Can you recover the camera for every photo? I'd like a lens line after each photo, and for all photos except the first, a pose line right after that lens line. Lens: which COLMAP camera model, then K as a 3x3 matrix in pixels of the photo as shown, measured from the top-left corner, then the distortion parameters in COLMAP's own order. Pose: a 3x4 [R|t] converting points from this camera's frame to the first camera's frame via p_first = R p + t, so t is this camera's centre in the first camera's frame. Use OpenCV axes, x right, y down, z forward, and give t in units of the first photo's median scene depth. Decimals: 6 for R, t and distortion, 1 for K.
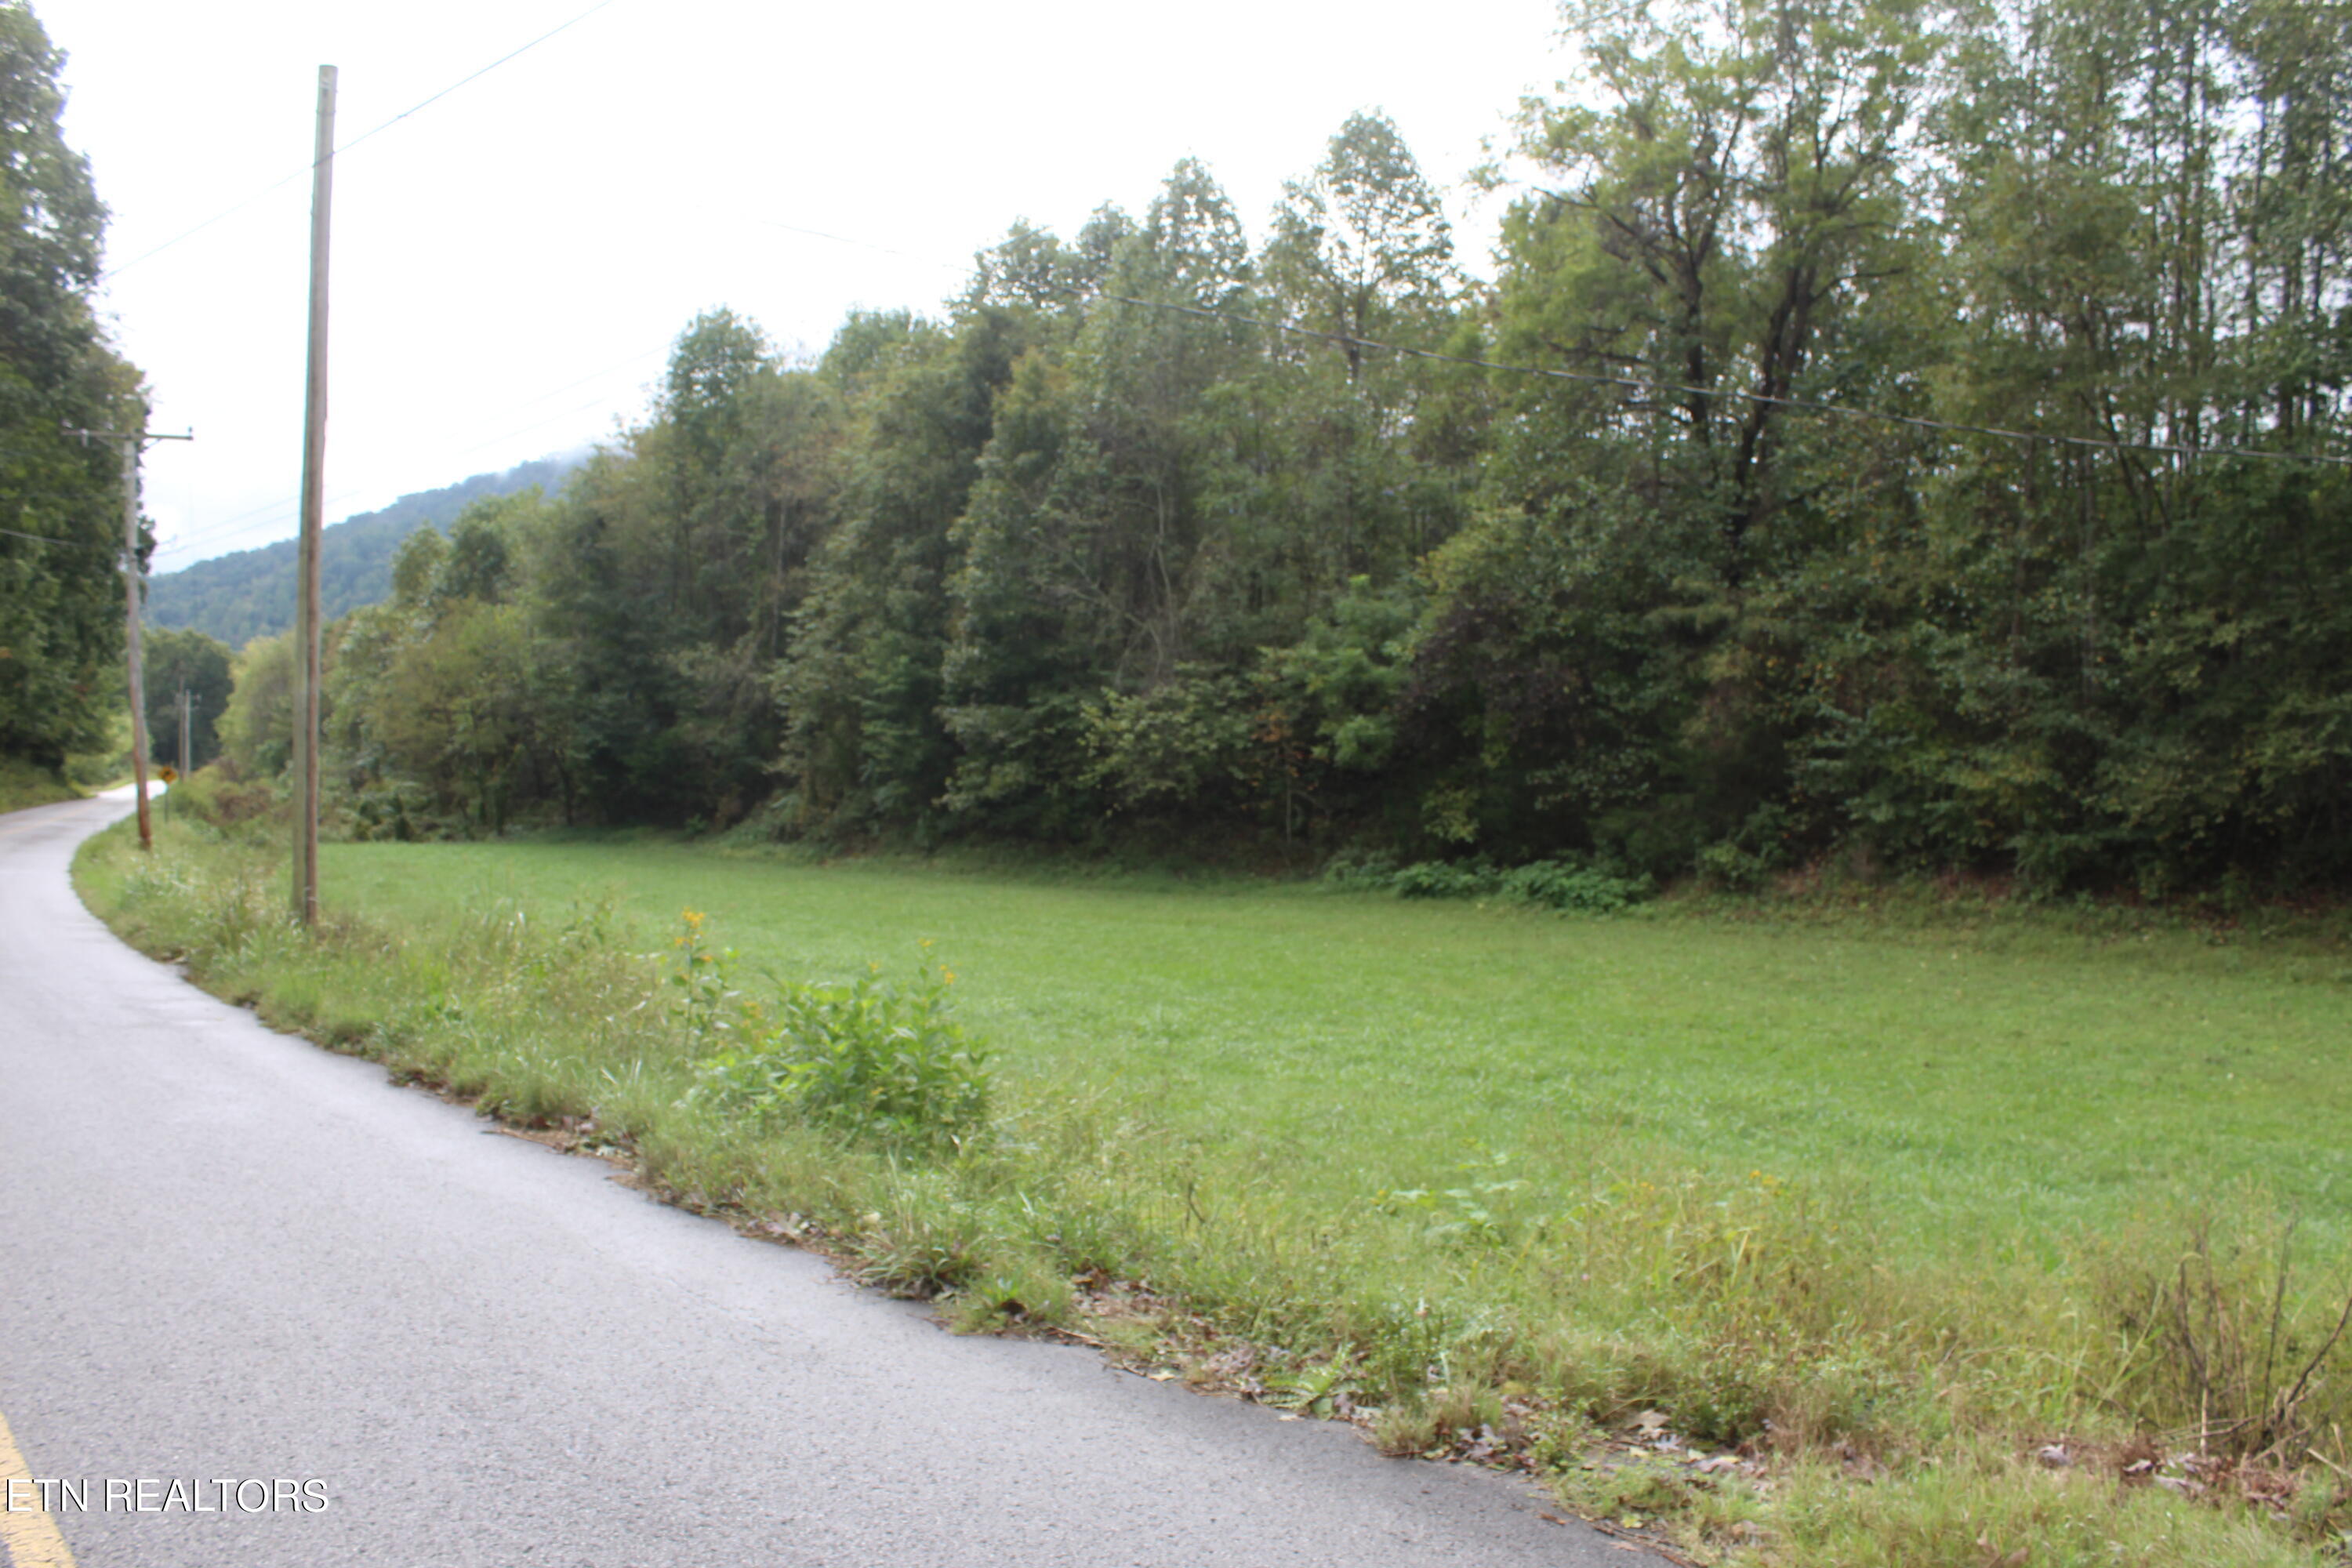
lens RADIAL K [[1950.0, 0, 1180.0], [0, 1950.0, 782.1], [0, 0, 1]] dist [-0.173590, 0.146038]
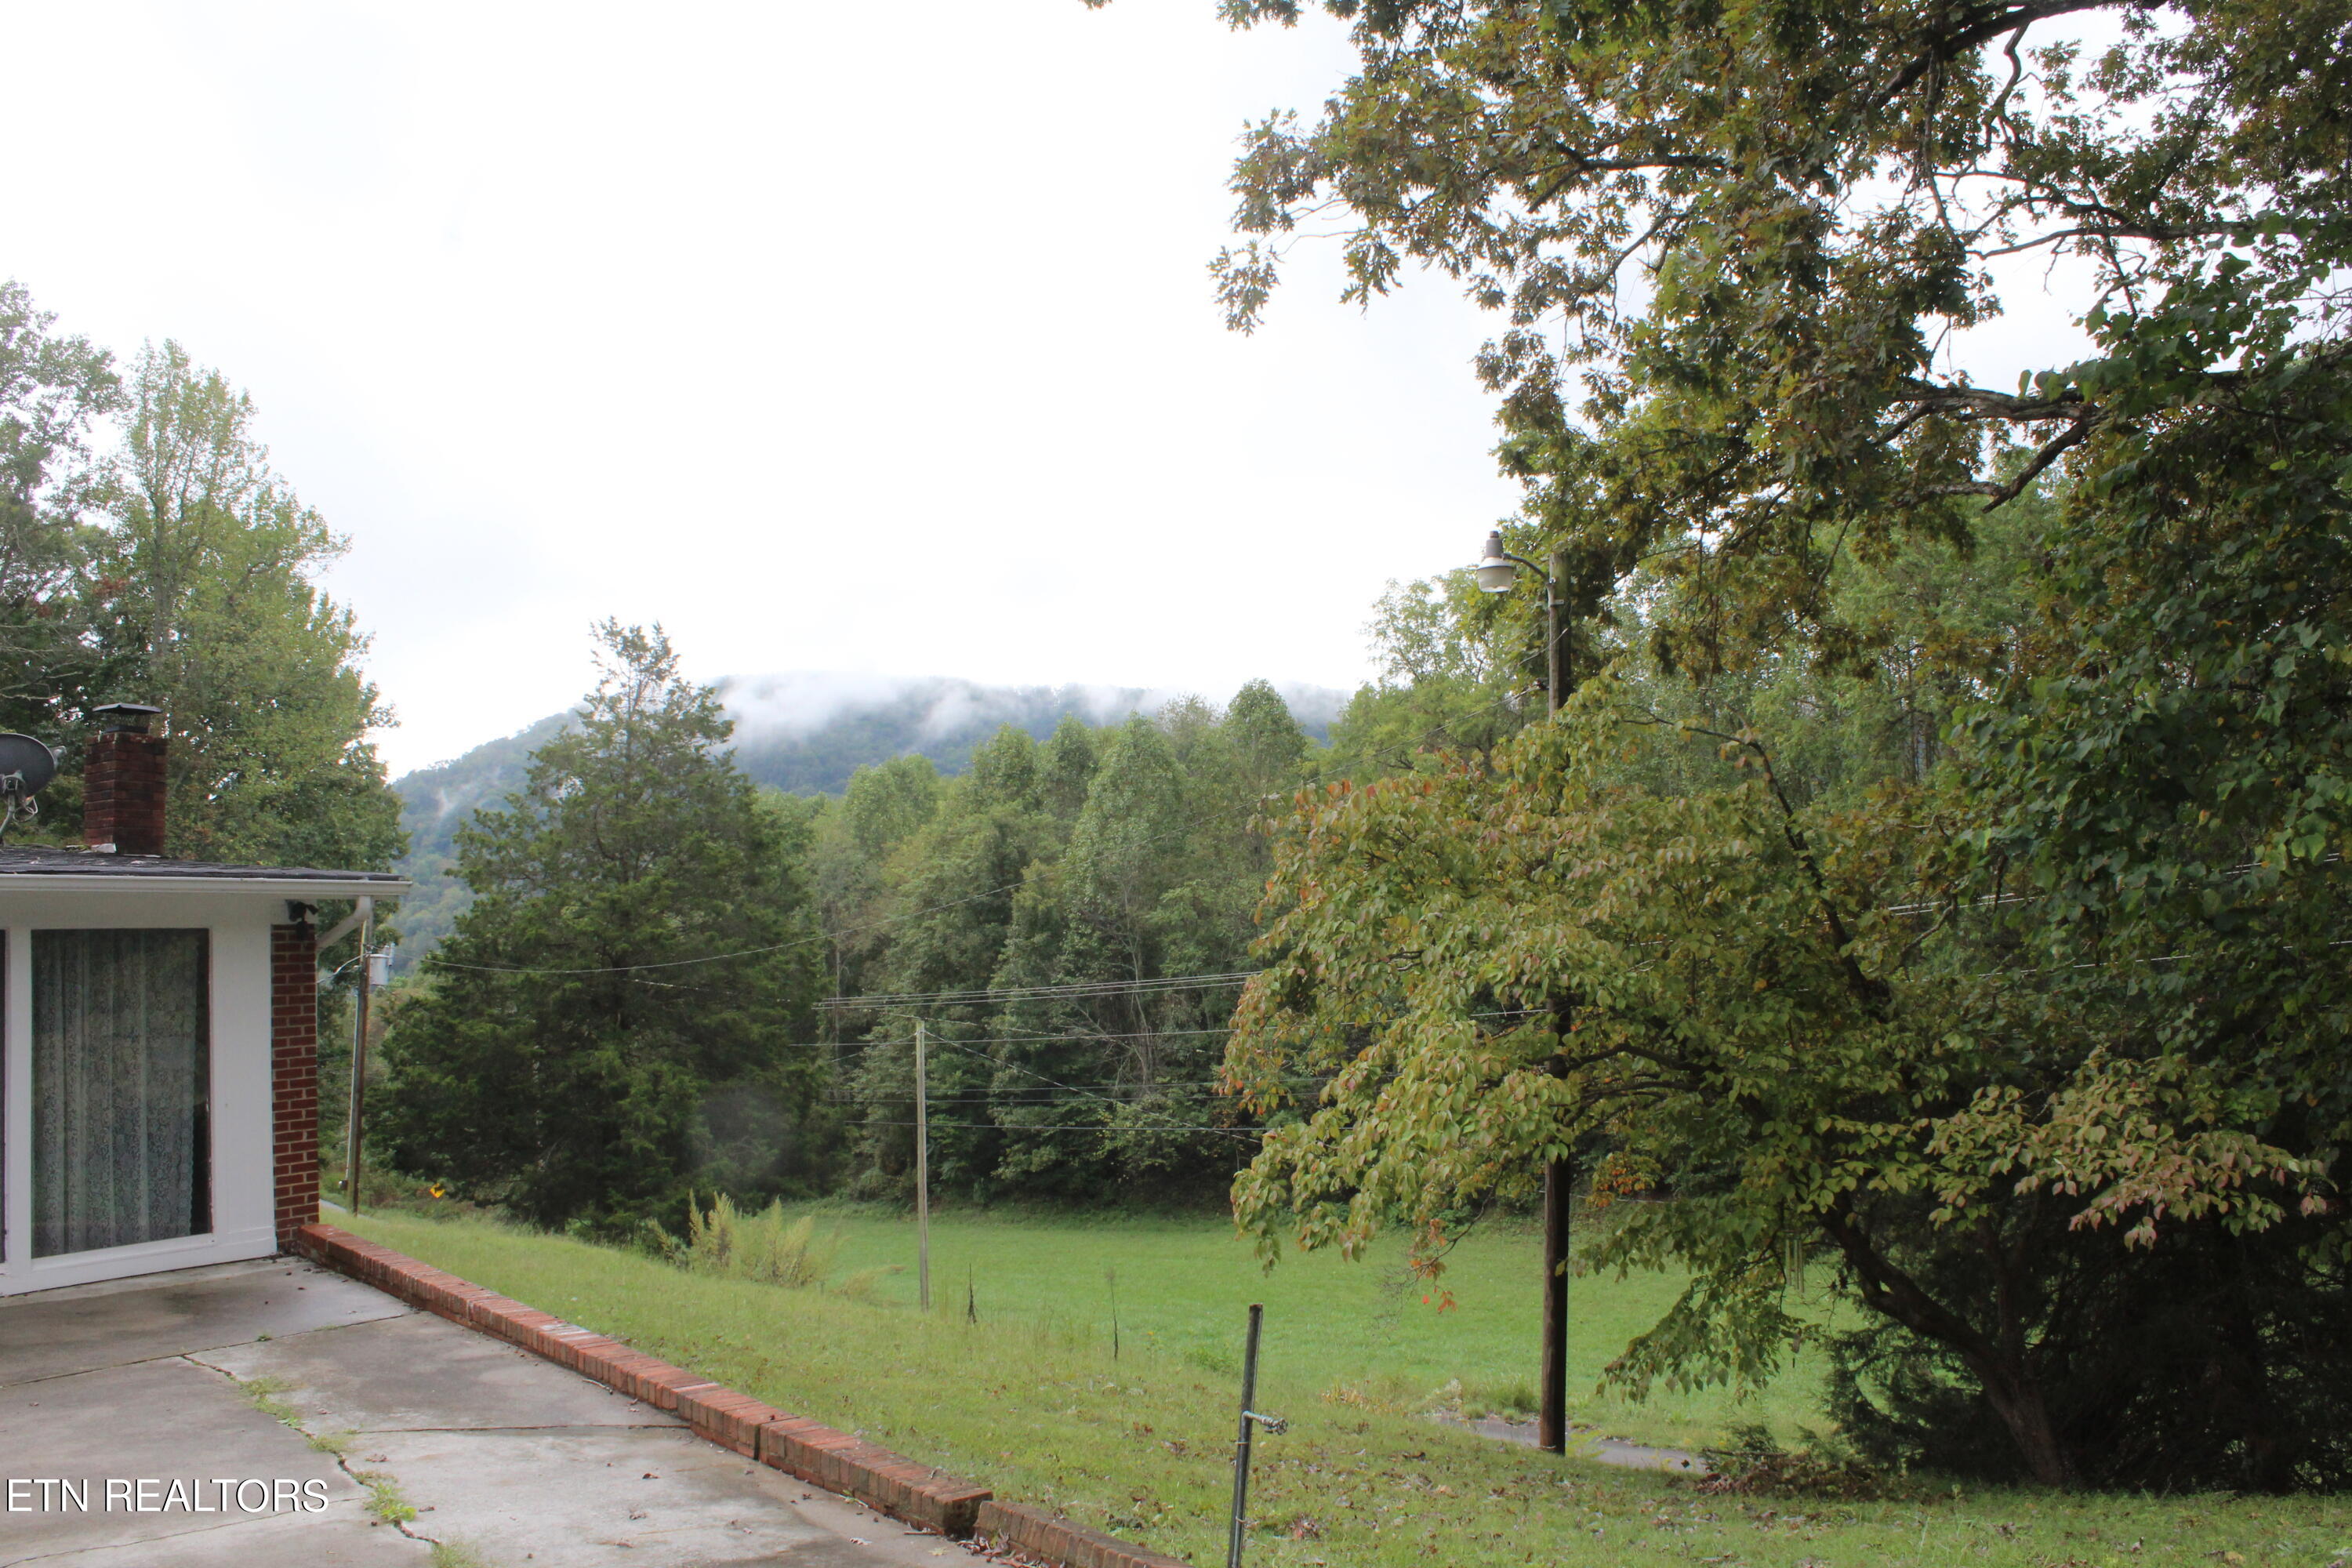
lens RADIAL K [[1950.0, 0, 1183.2], [0, 1950.0, 788.1], [0, 0, 1]] dist [-0.173590, 0.146038]
pose [[0.995615, -0.067853, 0.064399, -0.058779], [0.075416, 0.989490, -0.123378, -0.088814], [-0.055351, 0.127694, 0.990268, -0.483183]]
